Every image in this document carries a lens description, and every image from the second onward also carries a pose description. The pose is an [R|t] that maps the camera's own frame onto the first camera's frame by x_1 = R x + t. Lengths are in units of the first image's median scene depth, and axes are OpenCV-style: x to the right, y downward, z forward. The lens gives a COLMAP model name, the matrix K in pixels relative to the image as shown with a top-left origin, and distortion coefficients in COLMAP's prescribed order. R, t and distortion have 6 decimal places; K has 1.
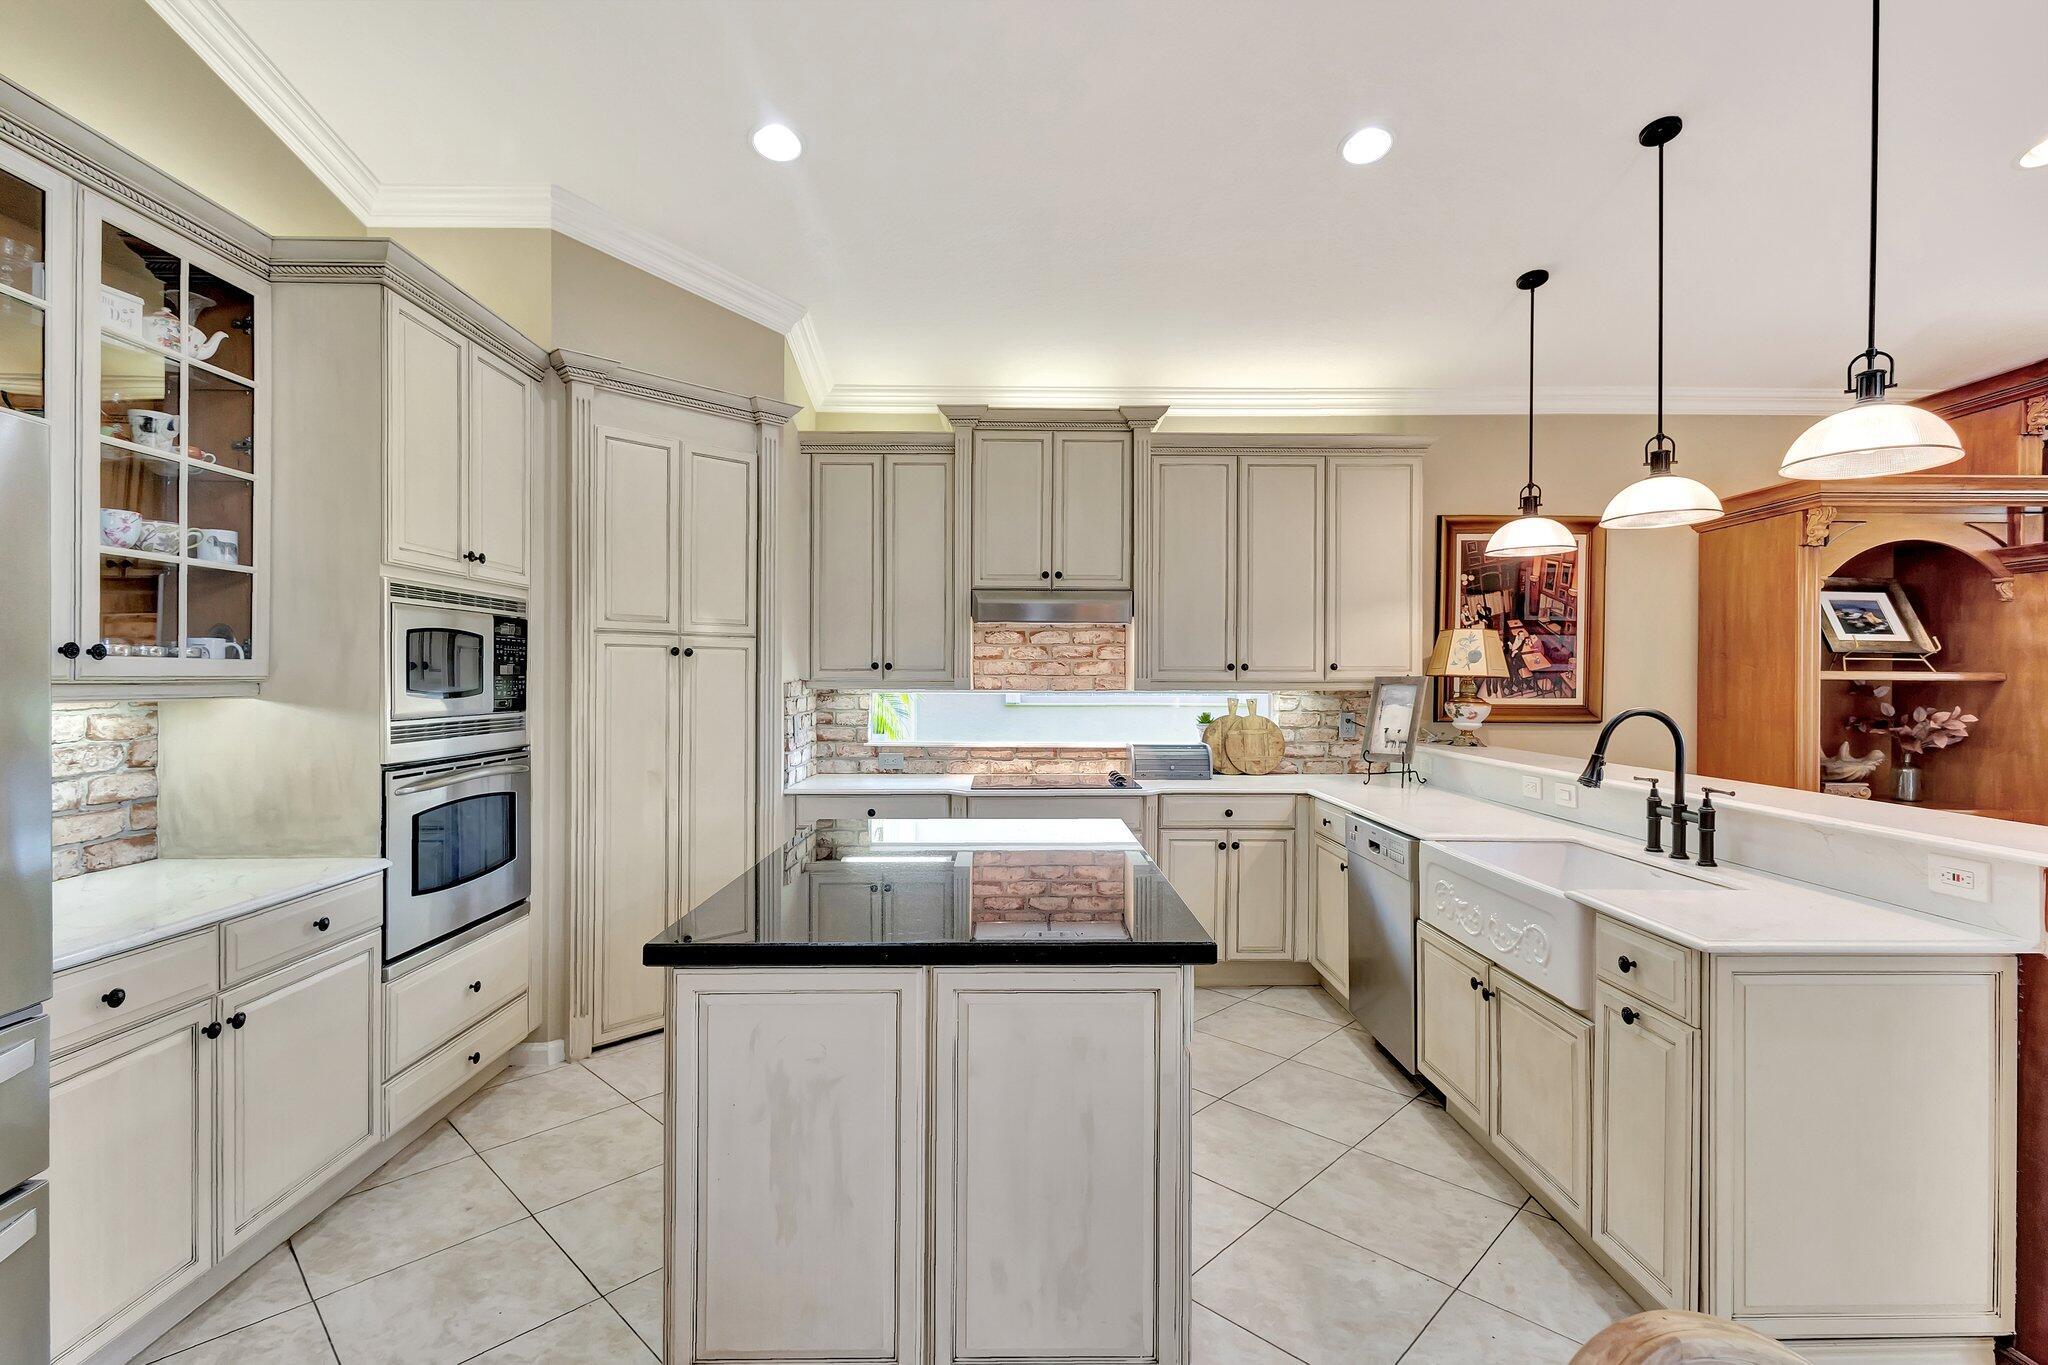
lens RADIAL K [[949.2, 0, 1019.9], [0, 949.2, 680.3], [0, 0, 1]] dist [0.010175, -0.001576]
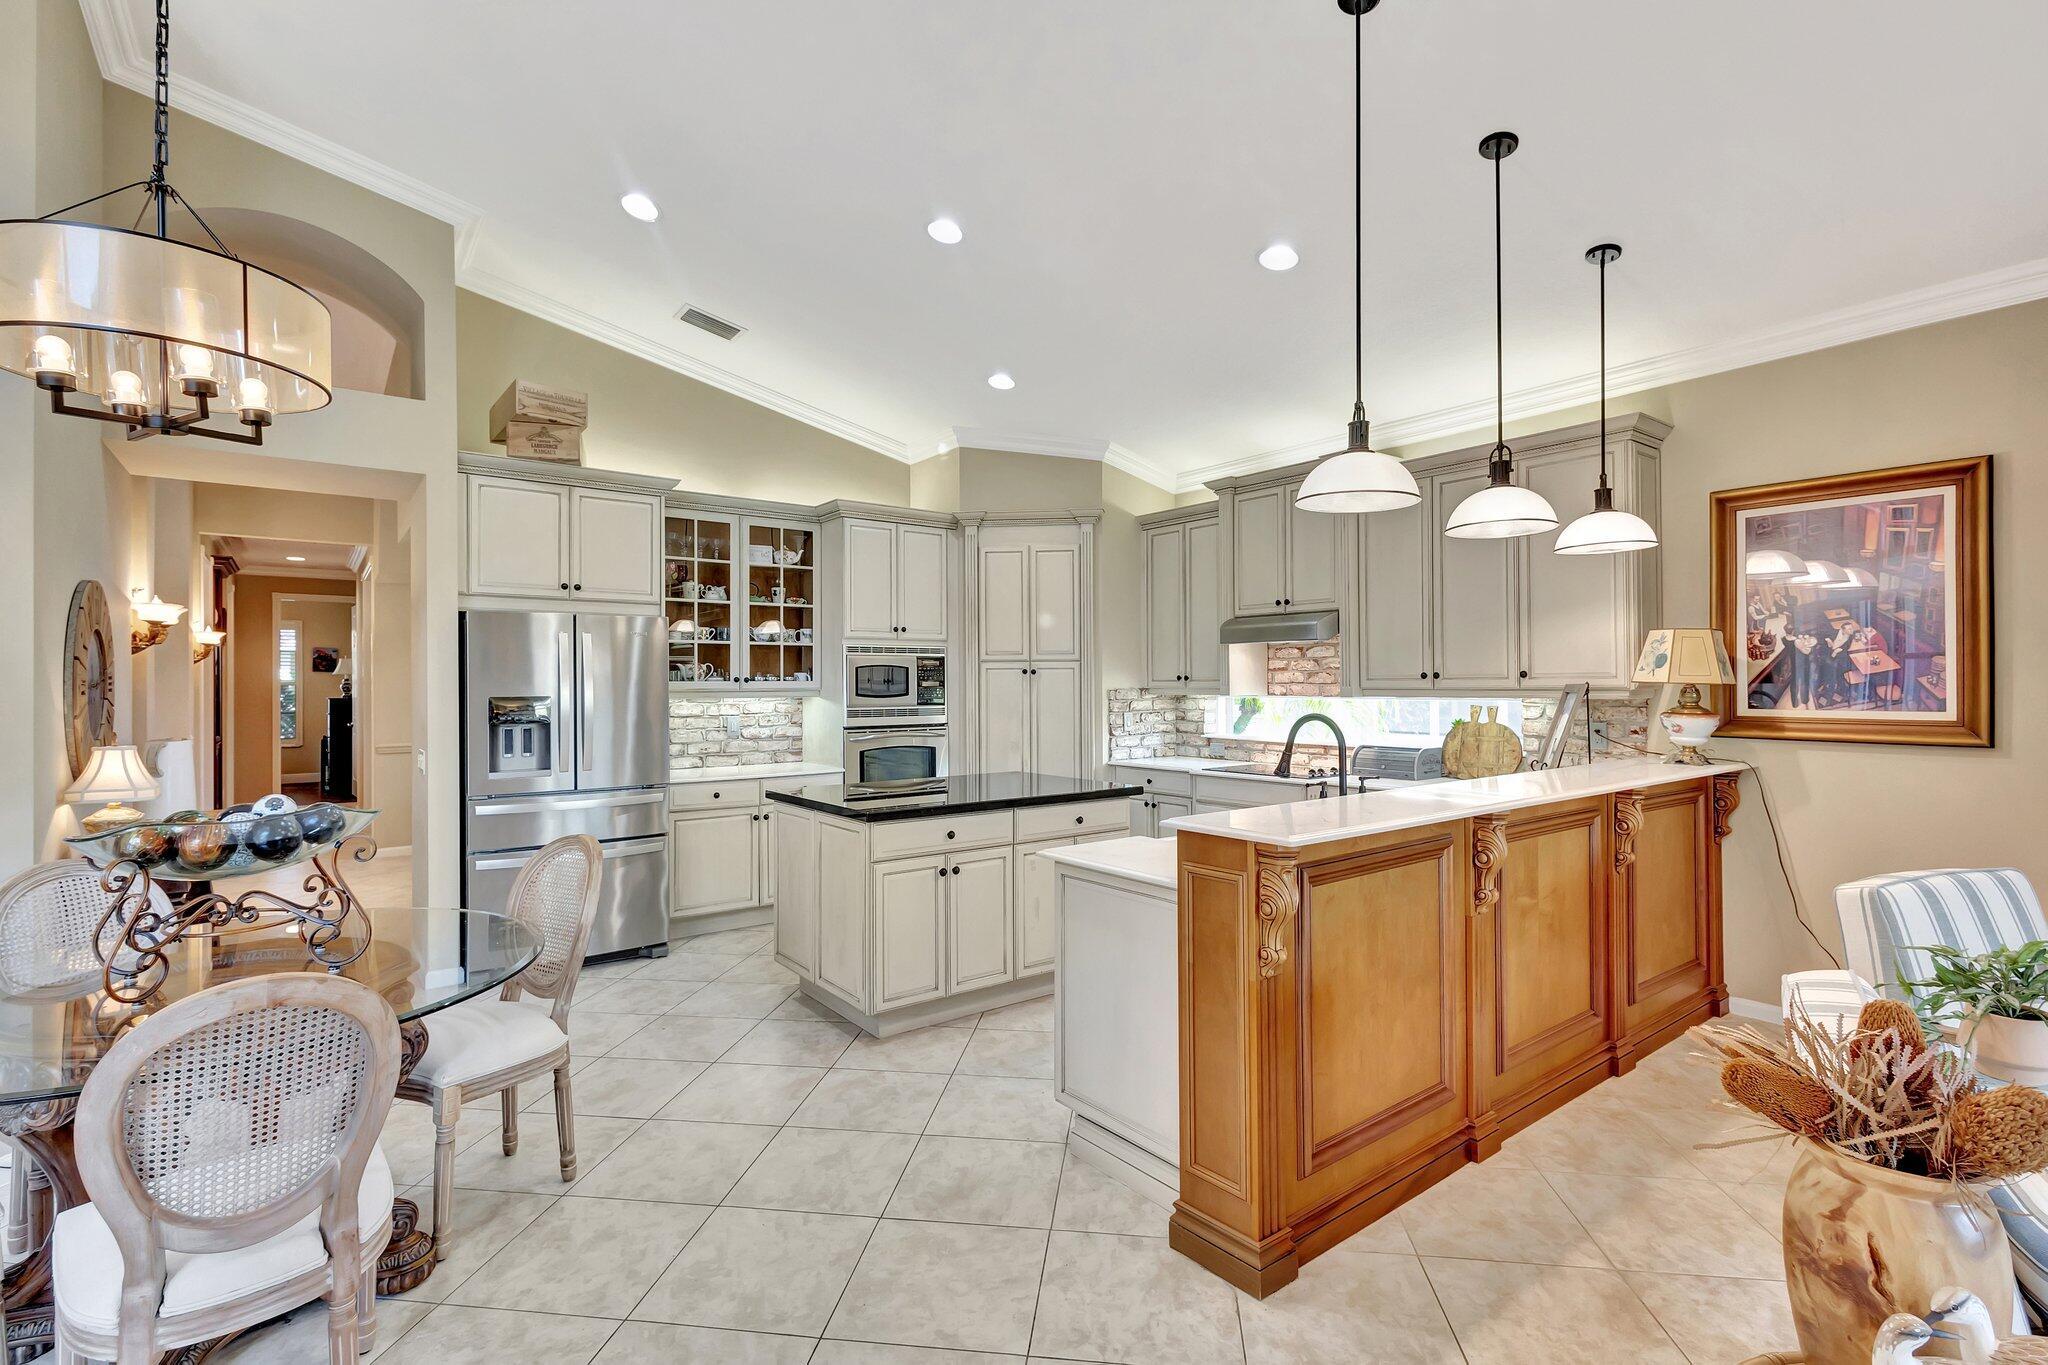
lens RADIAL K [[949.2, 0, 1015.3], [0, 949.2, 670.0], [0, 0, 1]] dist [0.010175, -0.001576]
pose [[0.587130, -0.016531, -0.809324, 1.037304], [0.004081, 0.999839, -0.017462, -0.004207], [0.809482, 0.006949, 0.587103, 0.000455]]
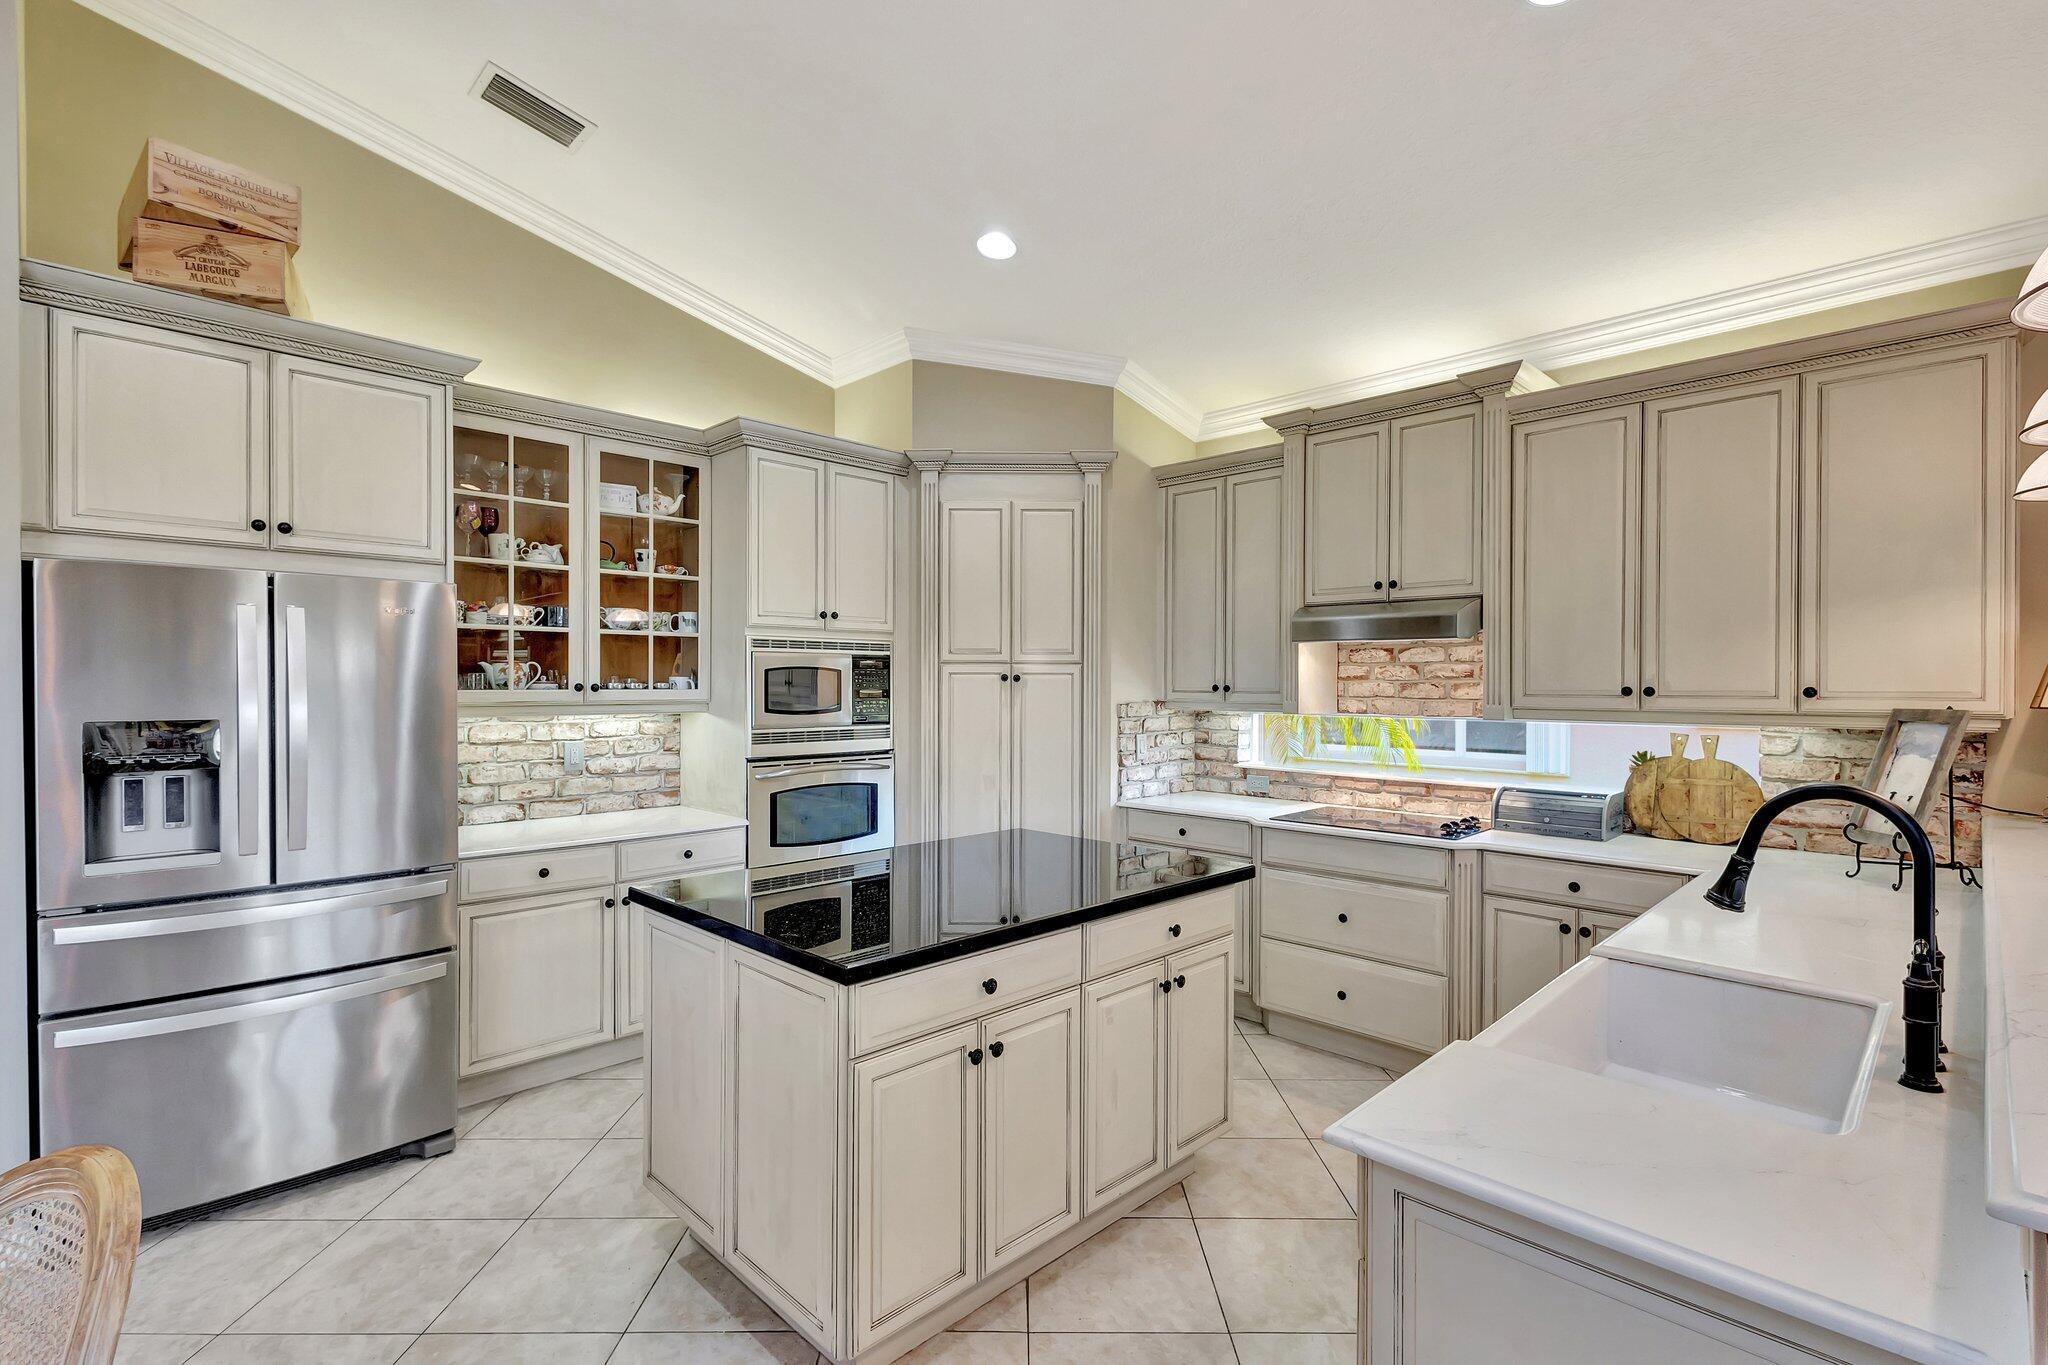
lens RADIAL K [[949.2, 0, 1016.6], [0, 949.2, 686.7], [0, 0, 1]] dist [0.010175, -0.001576]
pose [[0.694466, 0.002727, -0.719520, 0.539306], [-0.003171, 0.999995, 0.000729, -0.020973], [0.719519, 0.001775, 0.694471, 0.185262]]
